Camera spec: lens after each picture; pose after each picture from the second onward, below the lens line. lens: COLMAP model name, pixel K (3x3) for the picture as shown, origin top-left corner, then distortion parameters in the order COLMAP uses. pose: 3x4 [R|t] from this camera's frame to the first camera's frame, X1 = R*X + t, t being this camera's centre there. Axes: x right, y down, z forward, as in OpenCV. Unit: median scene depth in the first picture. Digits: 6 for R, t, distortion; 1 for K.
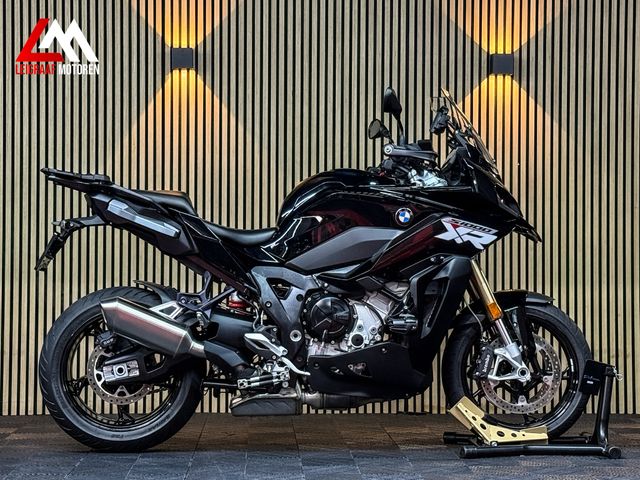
lens RADIAL K [[1357.0, 0, 320.0], [0, 1357.0, 240.0], [0, 0, 1]] dist [0.035023, 0.043608]
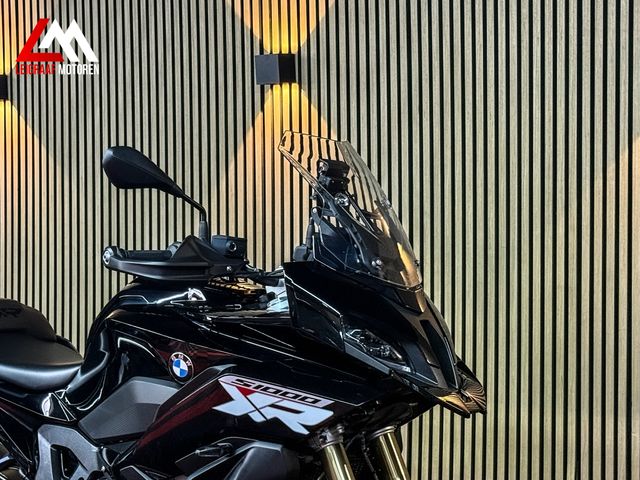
lens RADIAL K [[1357.0, 0, 320.0], [0, 1357.0, 240.0], [0, 0, 1]] dist [0.035023, 0.043608]
pose [[0.813426, 0.006706, -0.581630, 0.428217], [0.013259, 0.999460, 0.030067, -0.084449], [0.581517, -0.032169, 0.812898, 0.561650]]
